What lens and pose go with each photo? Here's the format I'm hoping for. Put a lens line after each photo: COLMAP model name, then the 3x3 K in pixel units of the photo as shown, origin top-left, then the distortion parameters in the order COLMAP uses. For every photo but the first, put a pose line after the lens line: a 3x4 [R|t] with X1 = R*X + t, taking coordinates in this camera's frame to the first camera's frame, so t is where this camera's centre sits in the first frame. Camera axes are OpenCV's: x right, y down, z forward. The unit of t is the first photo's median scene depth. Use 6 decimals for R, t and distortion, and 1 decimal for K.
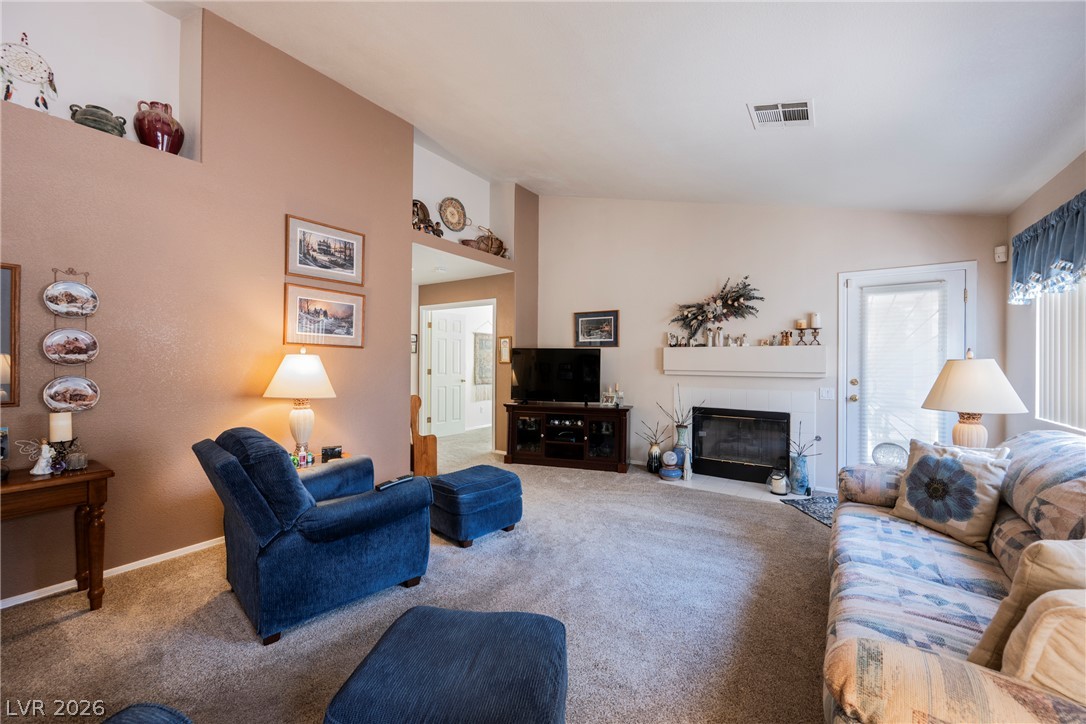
lens RADIAL K [[423.8, 0, 545.9], [0, 423.8, 362.4], [0, 0, 1]] dist [-0.004089, 0.000868]
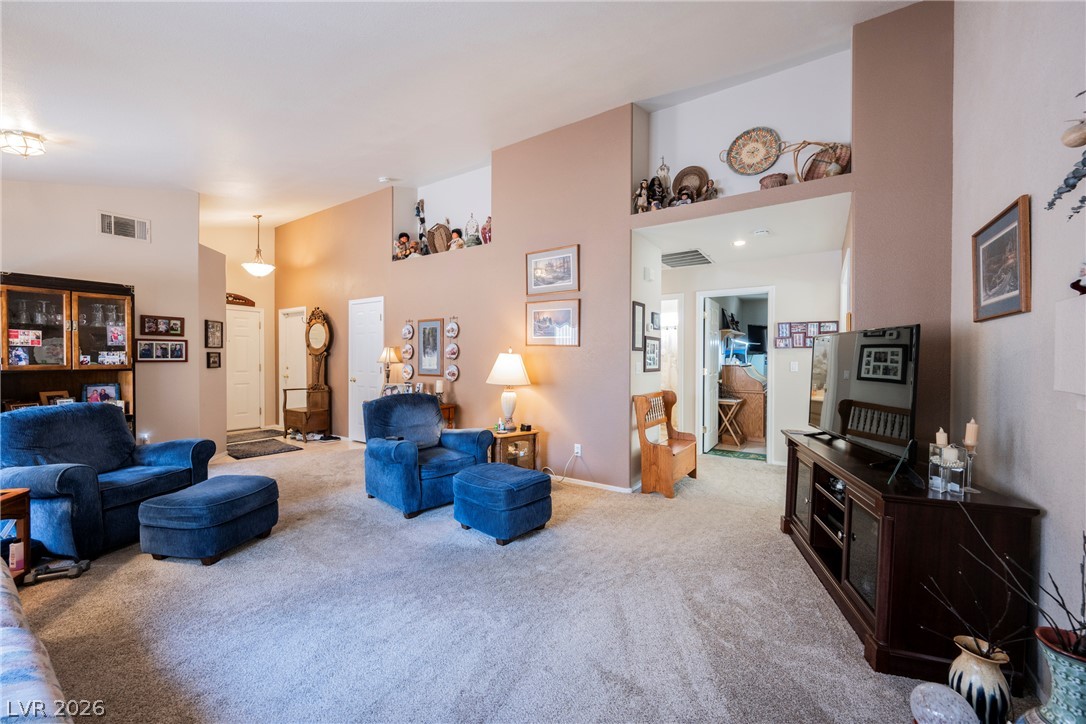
lens RADIAL K [[423.8, 0, 544.8], [0, 423.8, 365.4], [0, 0, 1]] dist [-0.004089, 0.000868]
pose [[0.011717, 0.012509, -0.999853, 0.576099], [-0.007801, 0.999892, 0.012418, 0.001716], [0.999901, 0.007654, 0.011813, 0.761819]]
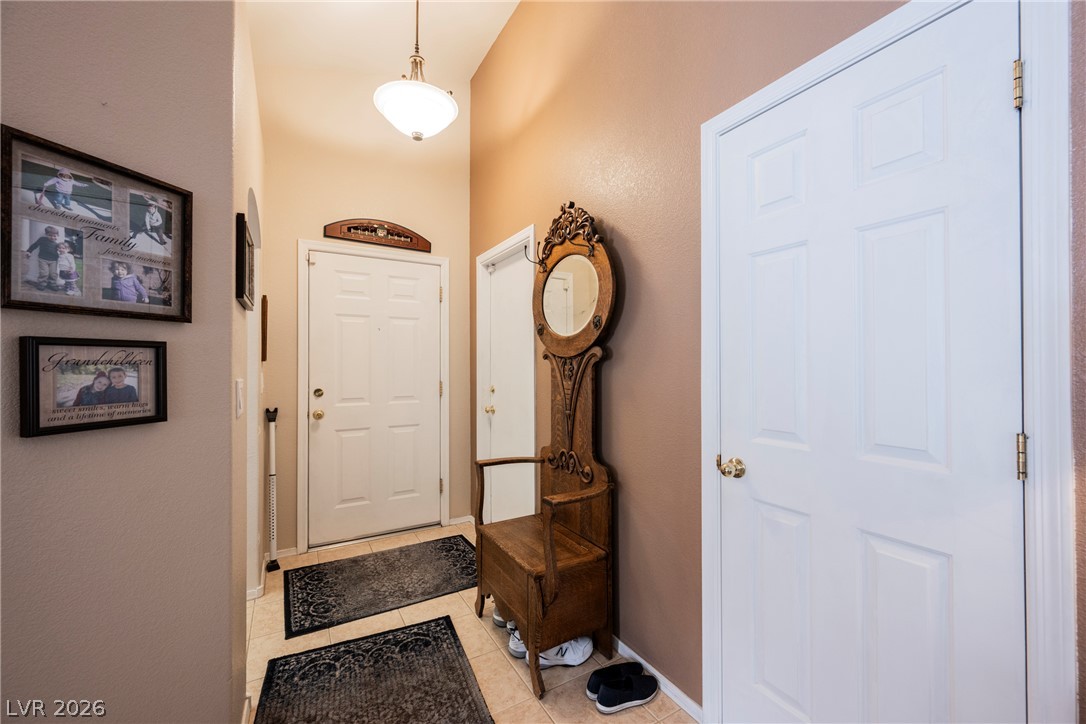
lens RADIAL K [[423.8, 0, 546.1], [0, 423.8, 362.5], [0, 0, 1]] dist [-0.004089, 0.000868]
pose [[-0.425108, -0.009434, -0.905093, -0.495726], [-0.004441, 0.999955, -0.008337, -0.001464], [0.905132, 0.000475, -0.425131, 0.152414]]
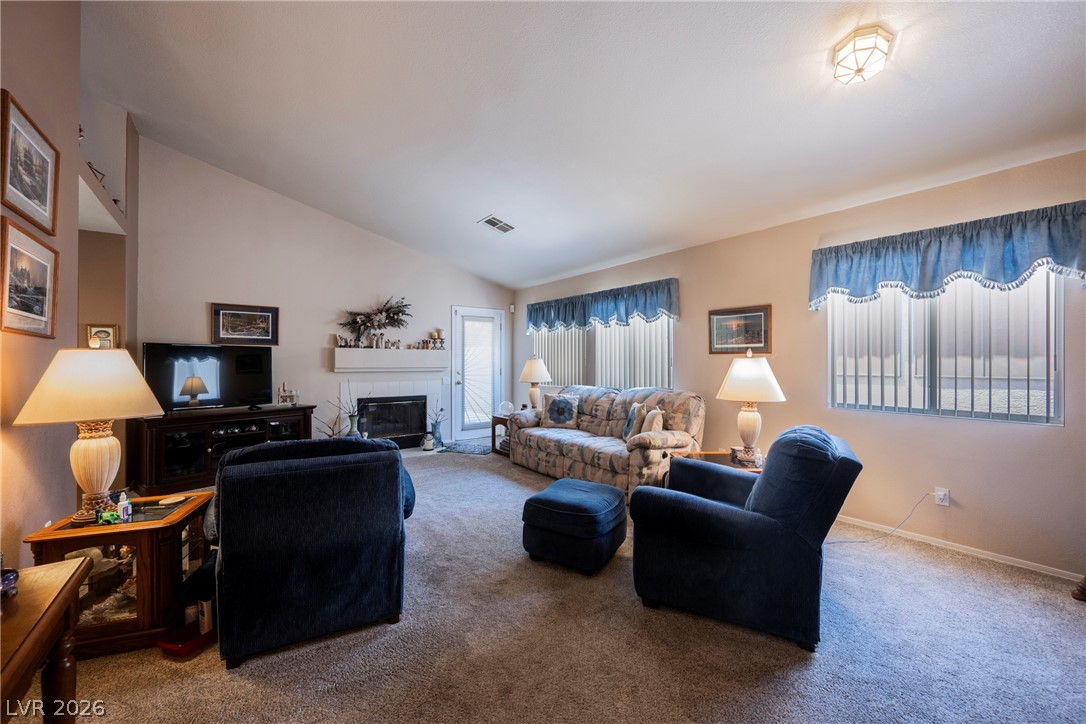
lens RADIAL K [[423.8, 0, 547.4], [0, 423.8, 359.9], [0, 0, 1]] dist [-0.004089, 0.000868]
pose [[0.326400, 0.000429, 0.945232, -0.656162], [0.004351, 0.999989, -0.001956, 0.001191], [-0.945222, 0.004751, 0.326394, 0.118820]]
